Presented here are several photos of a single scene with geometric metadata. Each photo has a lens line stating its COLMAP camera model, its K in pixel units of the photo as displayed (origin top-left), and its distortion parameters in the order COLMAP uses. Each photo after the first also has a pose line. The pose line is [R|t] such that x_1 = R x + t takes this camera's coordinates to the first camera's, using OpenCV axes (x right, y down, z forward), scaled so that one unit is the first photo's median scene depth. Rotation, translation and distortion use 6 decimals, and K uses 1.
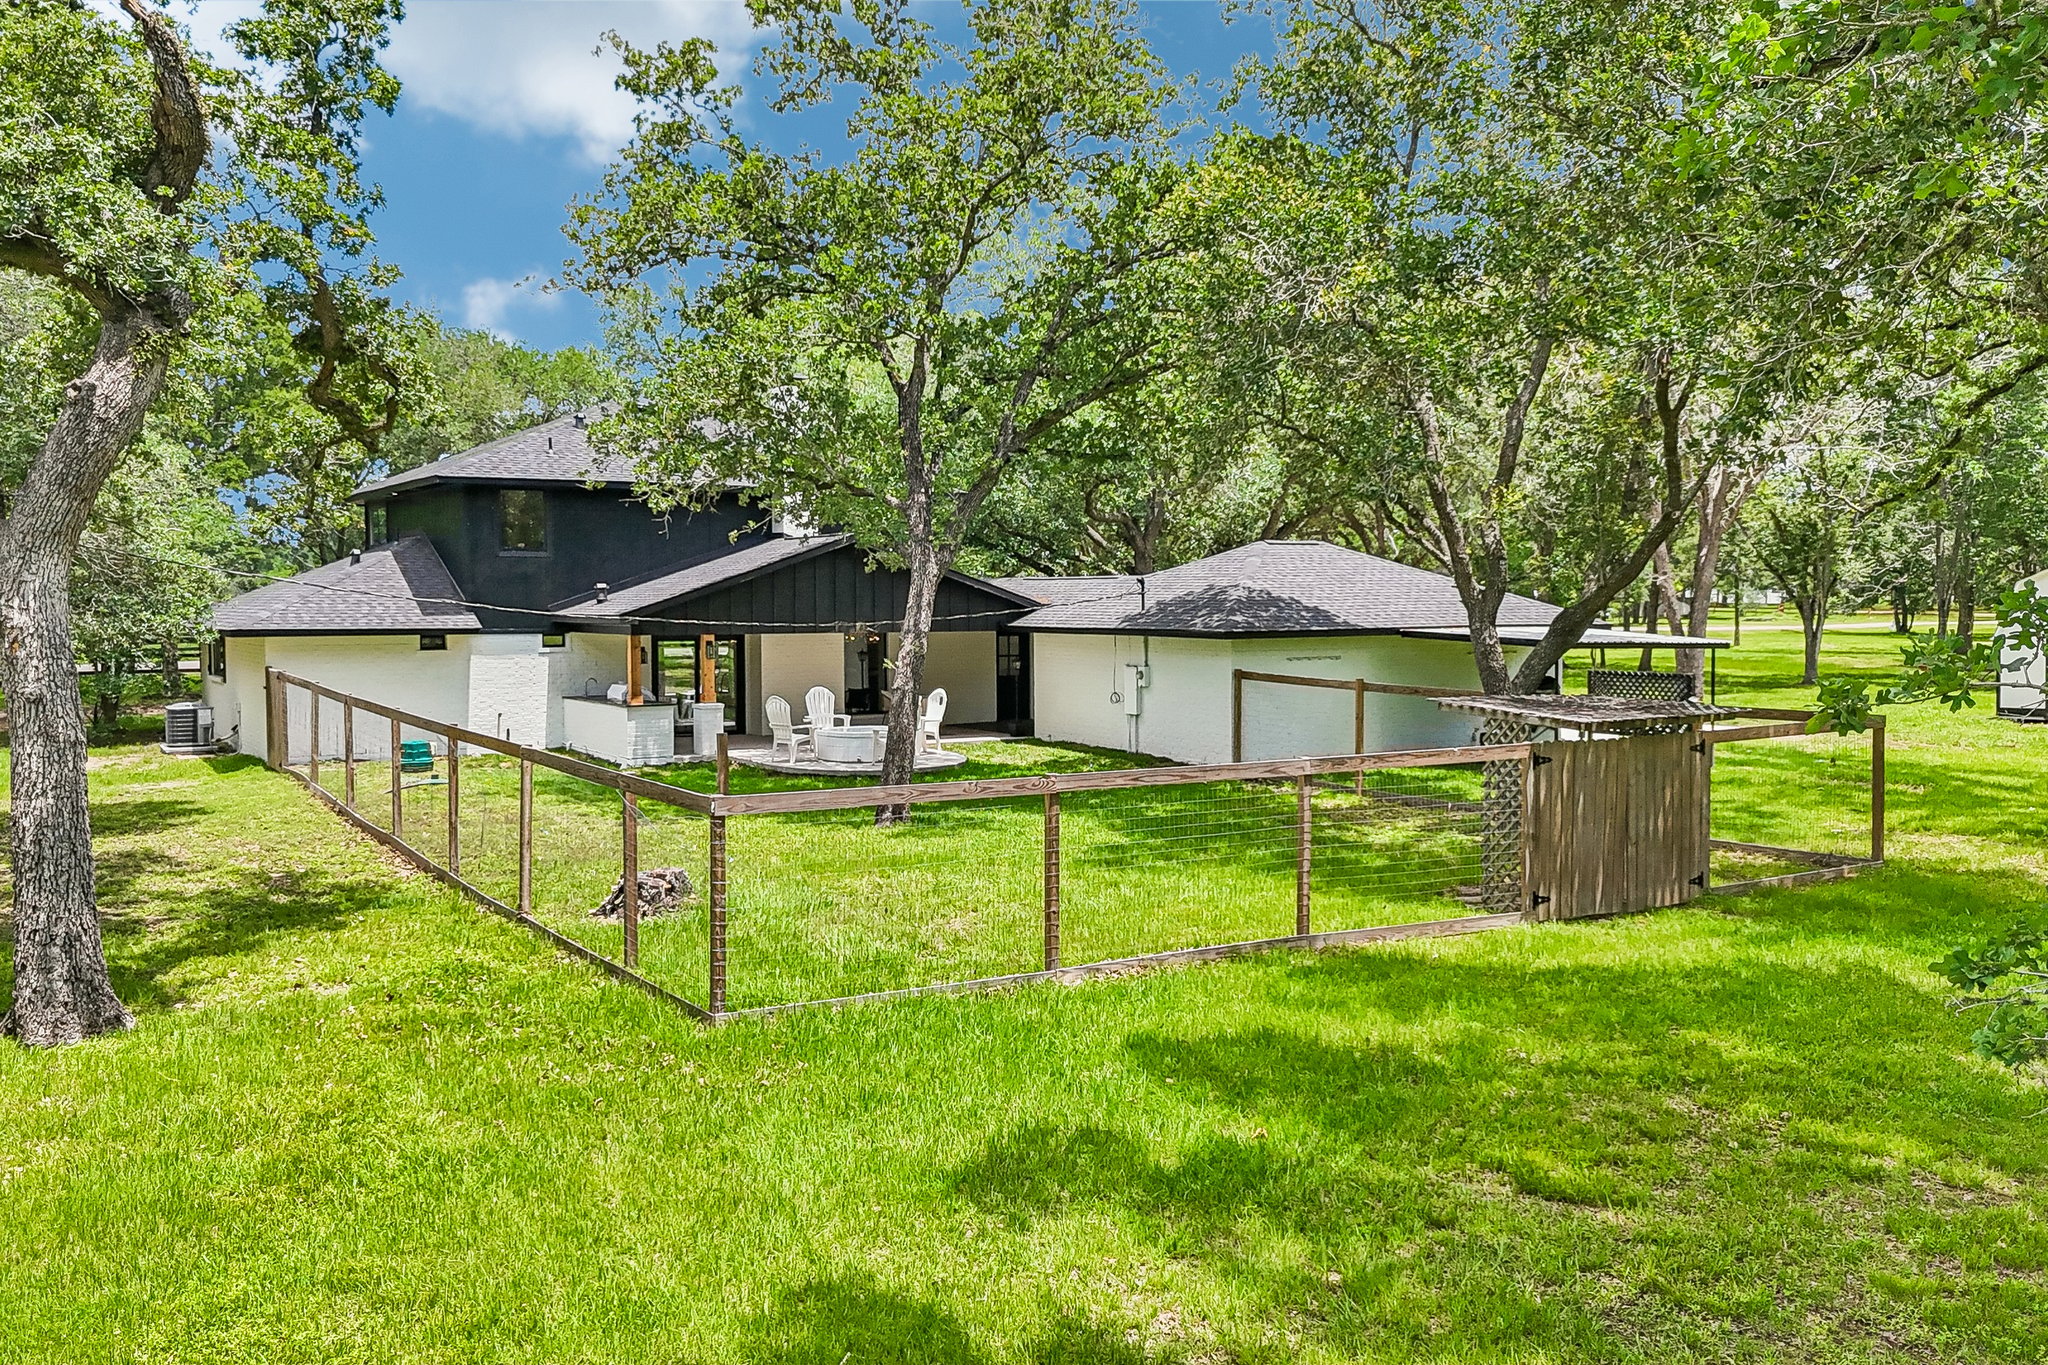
lens RADIAL K [[1826.9, 0, 1024.0], [0, 1826.9, 682.5], [0, 0, 1]] dist [0.104926, -0.184682]
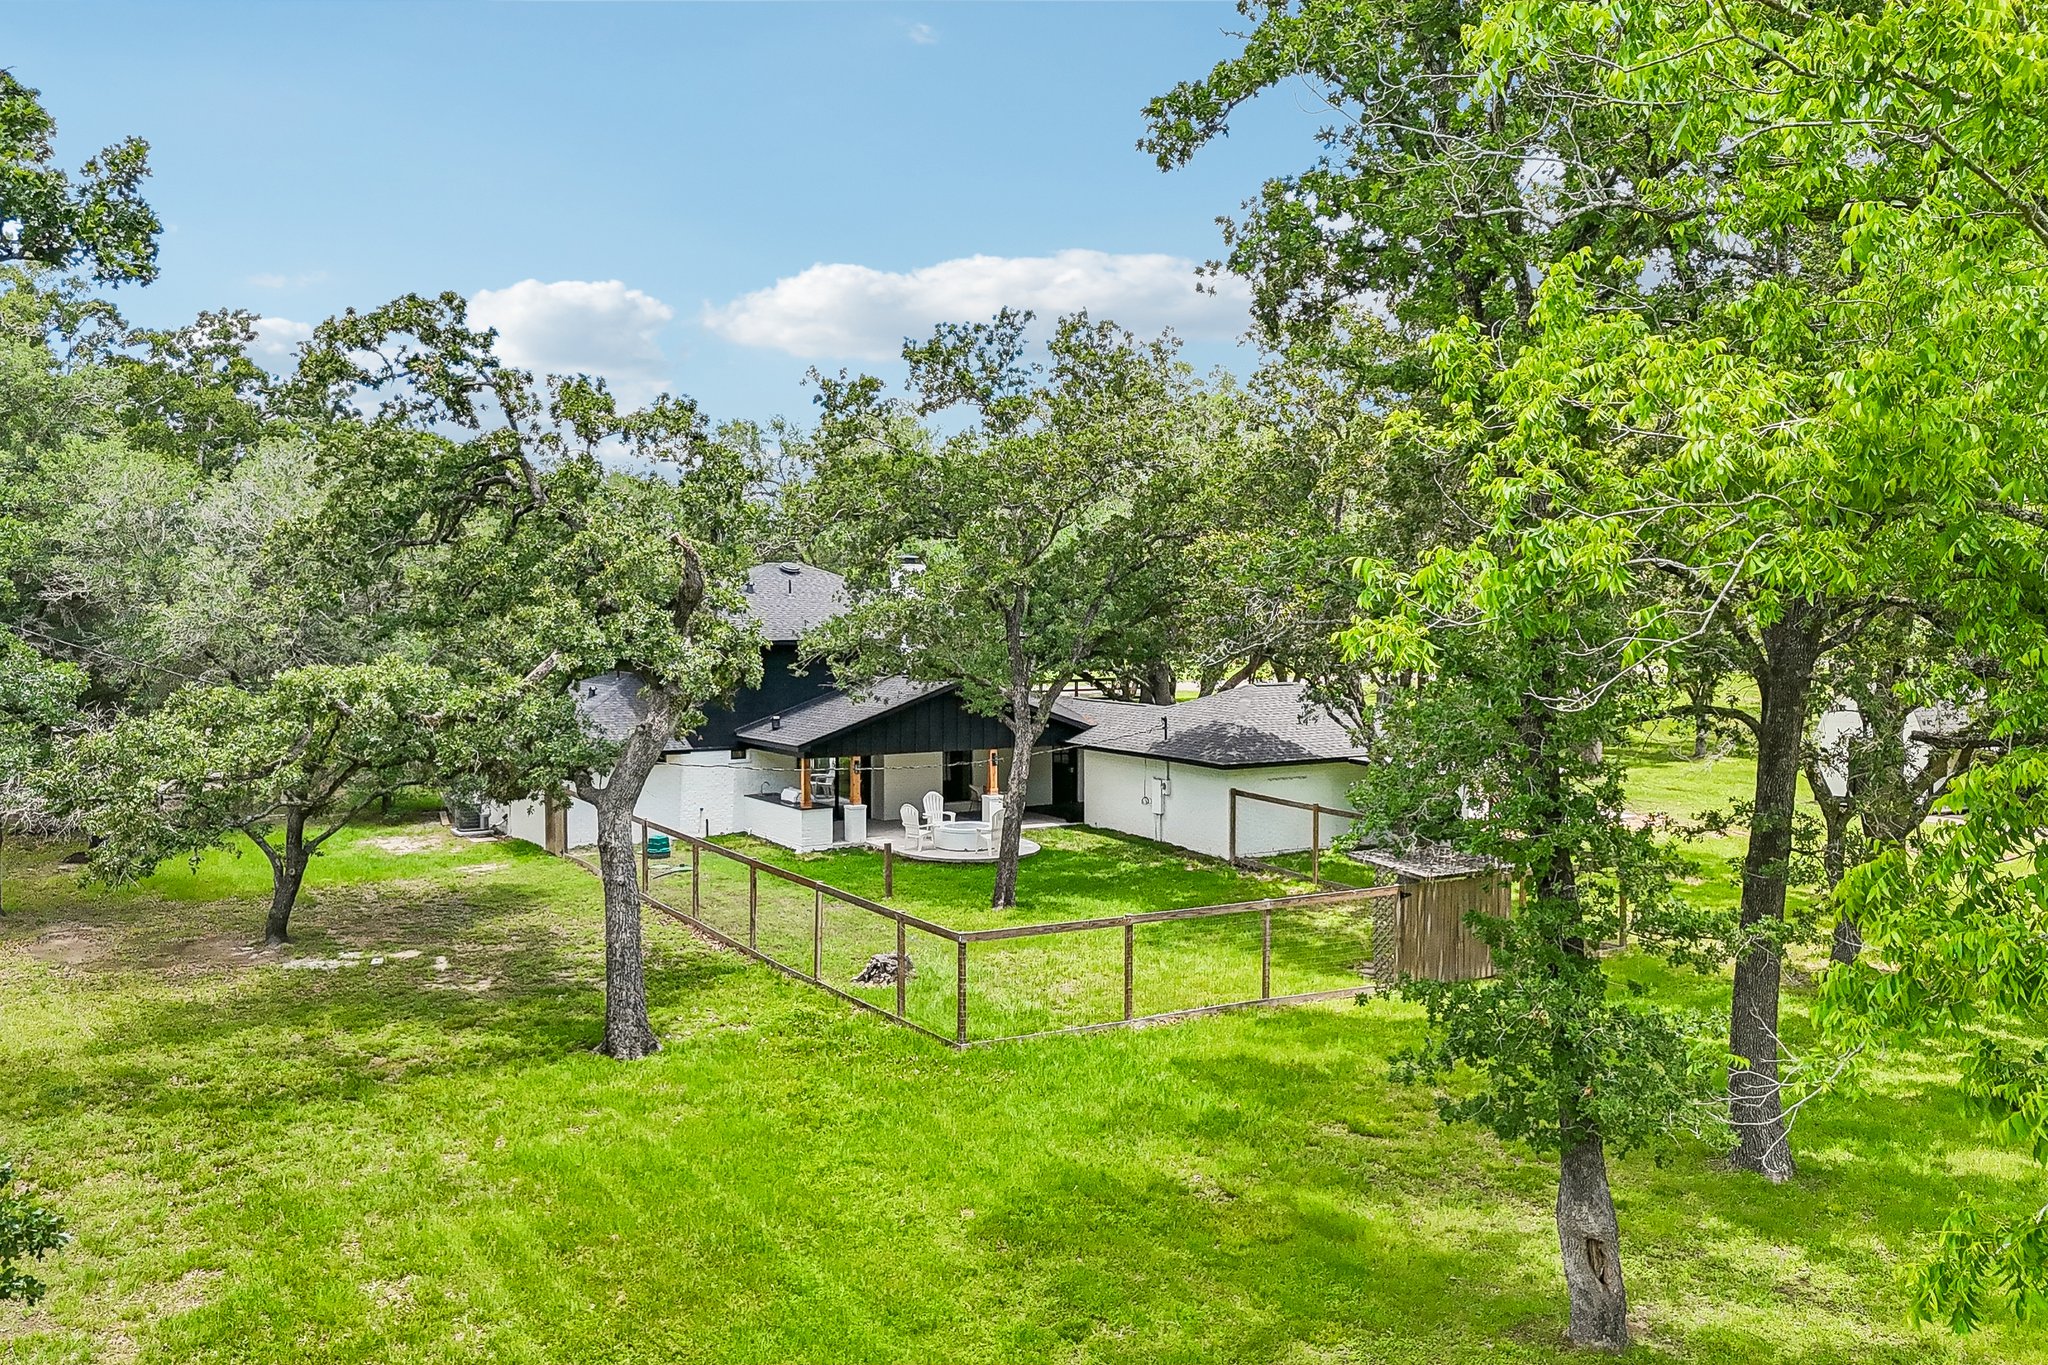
lens RADIAL K [[1826.9, 0, 1024.0], [0, 1826.9, 682.5], [0, 0, 1]] dist [0.104926, -0.184682]
pose [[0.999985, 0.005215, -0.001388, -0.054324], [-0.005208, 0.999973, 0.005123, -0.117598], [0.001415, -0.005116, 0.999986, -0.518738]]
